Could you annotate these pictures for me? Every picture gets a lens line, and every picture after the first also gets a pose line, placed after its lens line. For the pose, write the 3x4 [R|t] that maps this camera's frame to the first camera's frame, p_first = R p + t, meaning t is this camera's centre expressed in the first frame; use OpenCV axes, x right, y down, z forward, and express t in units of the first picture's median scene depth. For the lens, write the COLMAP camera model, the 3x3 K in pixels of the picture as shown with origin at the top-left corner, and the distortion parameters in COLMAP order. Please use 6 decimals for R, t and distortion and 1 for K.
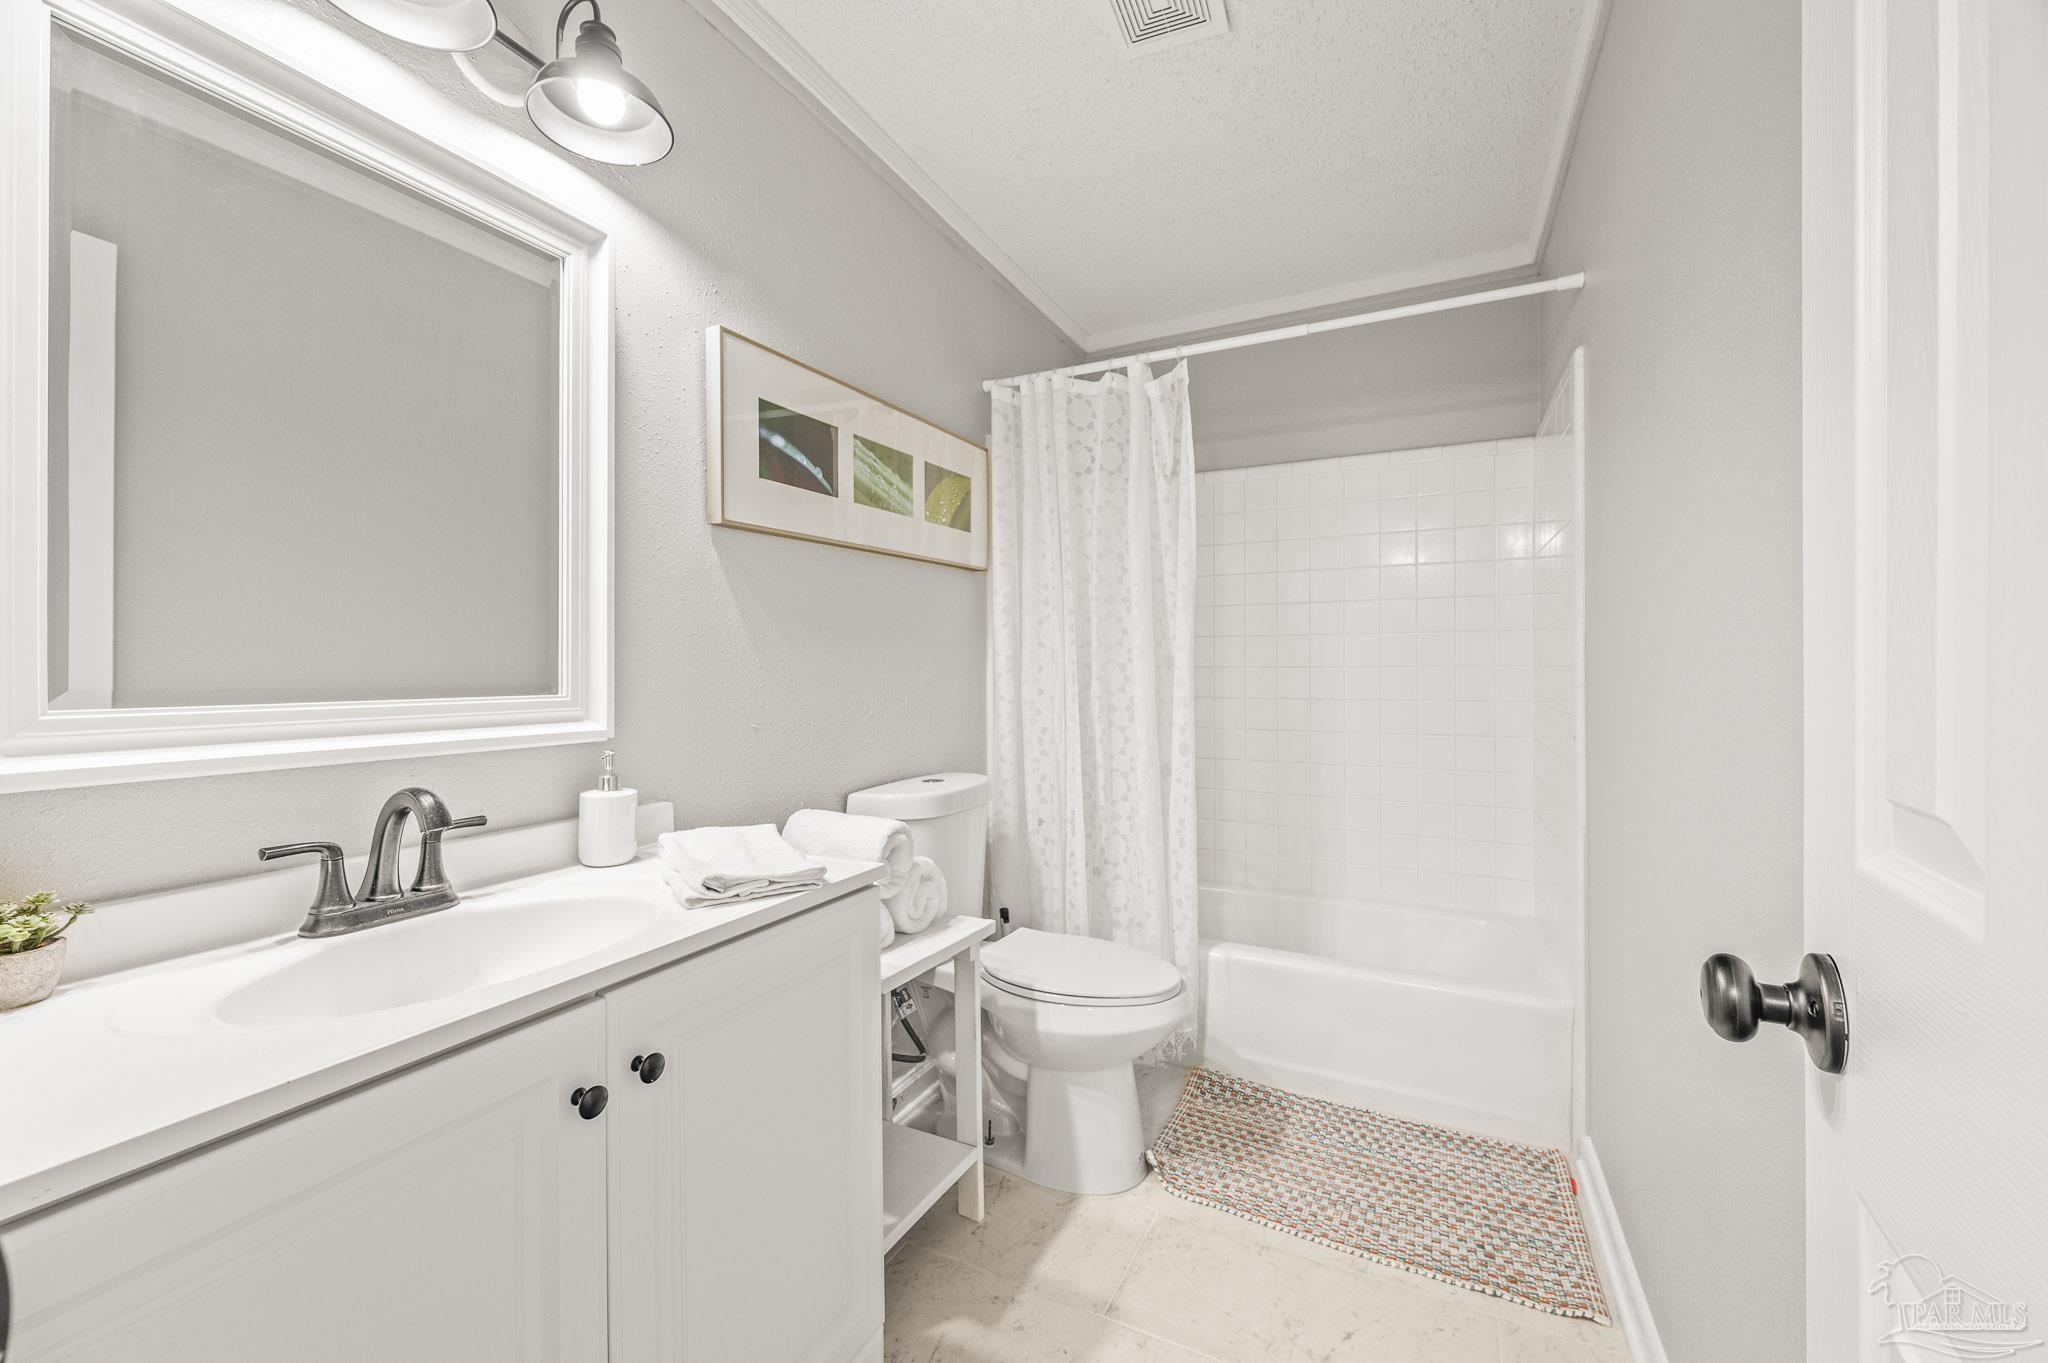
lens RADIAL K [[815.5, 0, 1030.1], [0, 815.5, 681.2], [0, 0, 1]] dist [-0.000710, -0.000006]
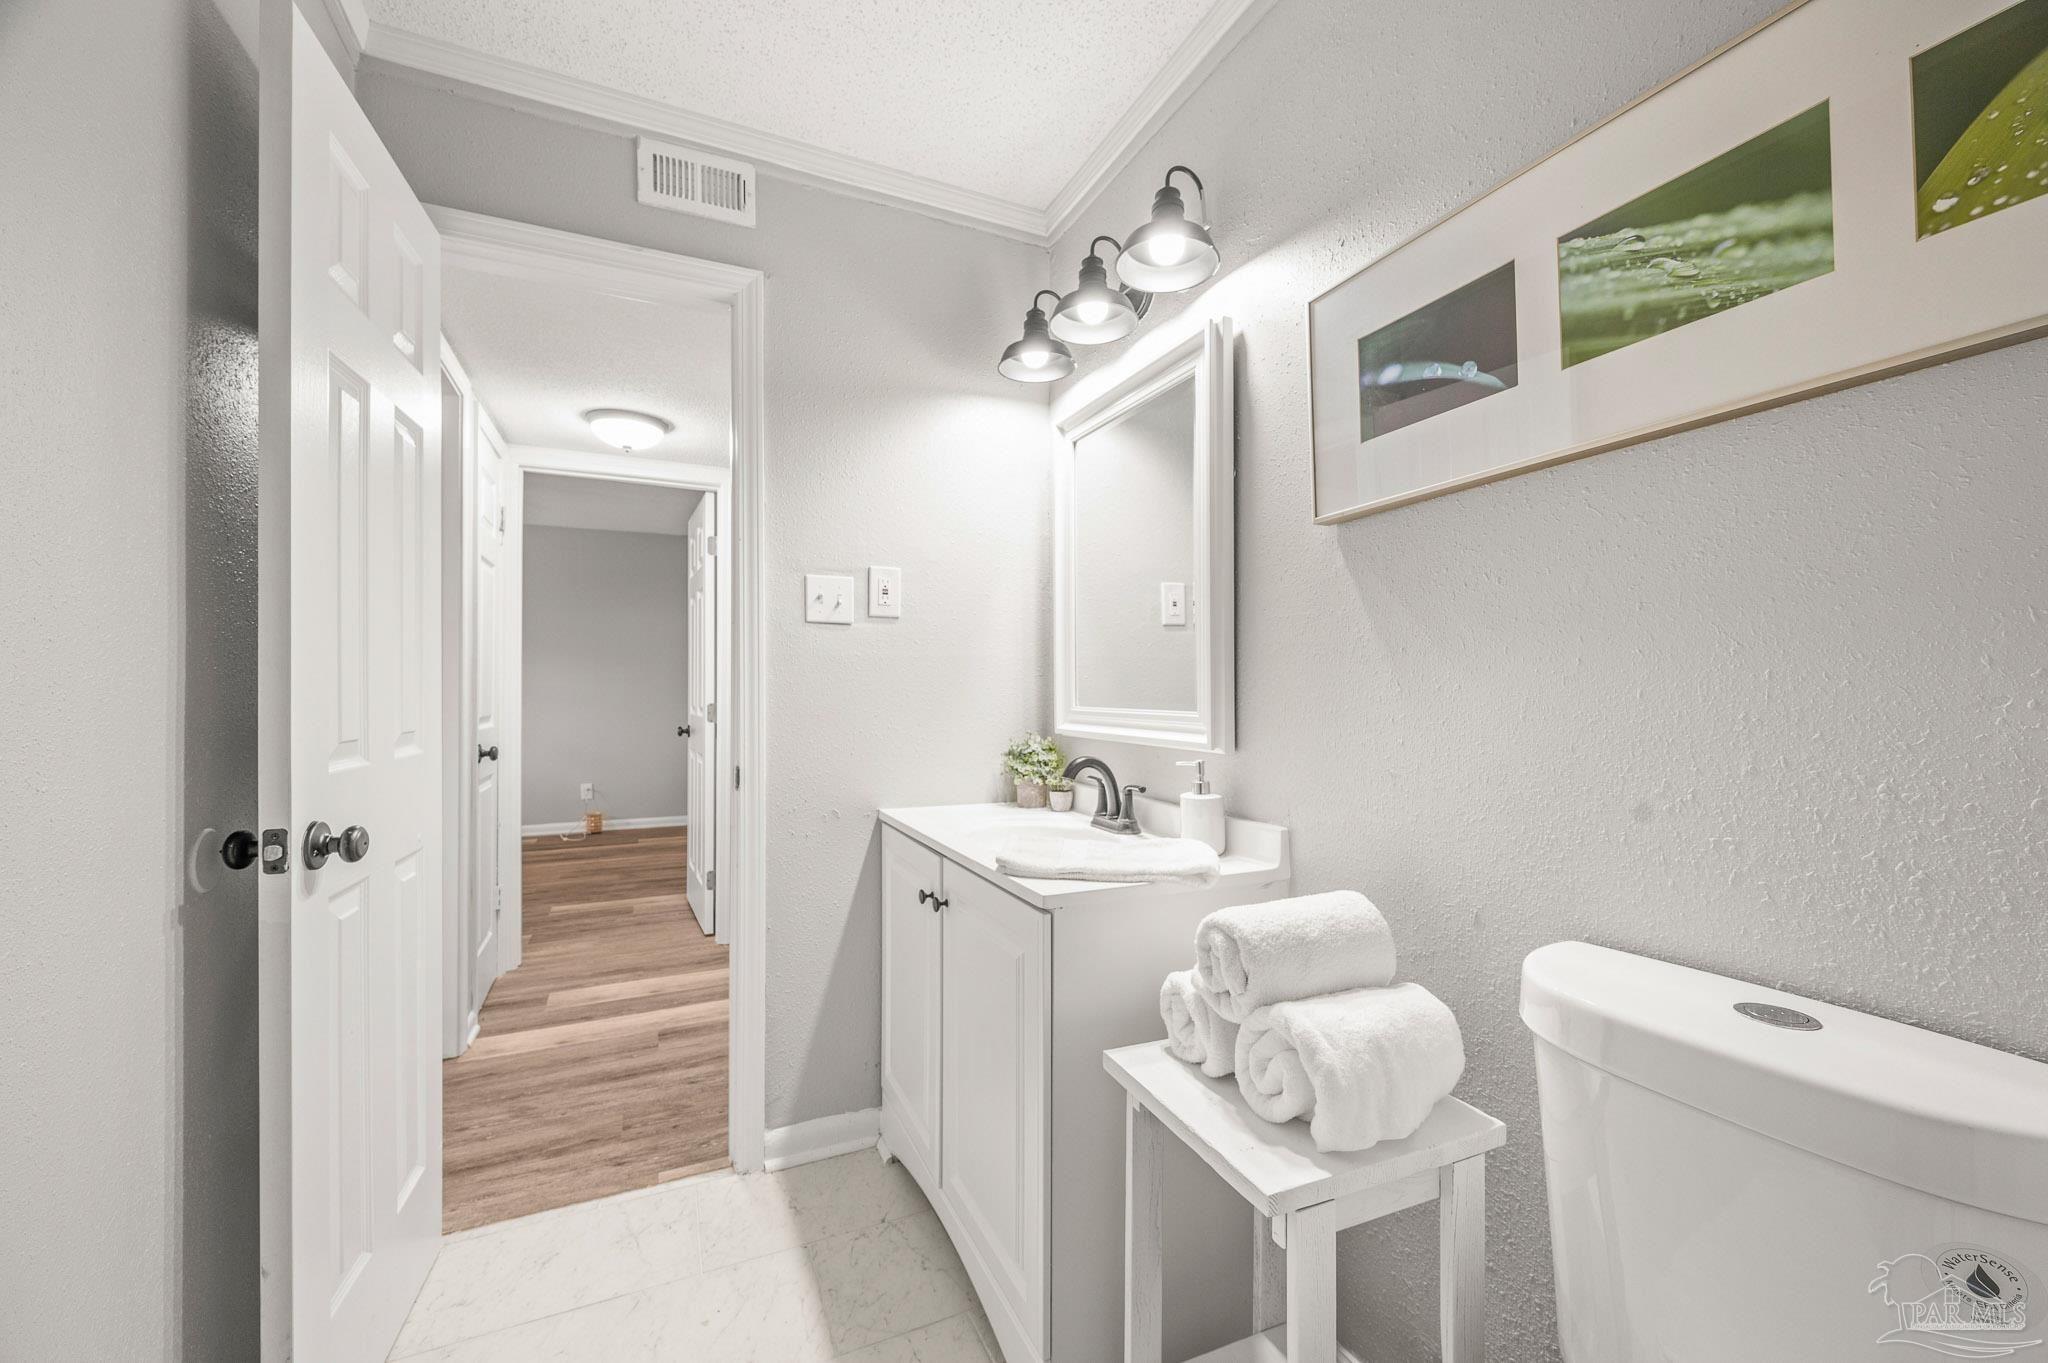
lens RADIAL K [[815.5, 0, 1030.1], [0, 815.5, 681.2], [0, 0, 1]] dist [-0.000710, -0.000006]
pose [[-0.621854, -0.001397, -0.783132, 0.389945], [-0.005951, 0.999978, 0.002942, -0.022570], [0.783110, 0.006490, -0.621849, 1.050746]]
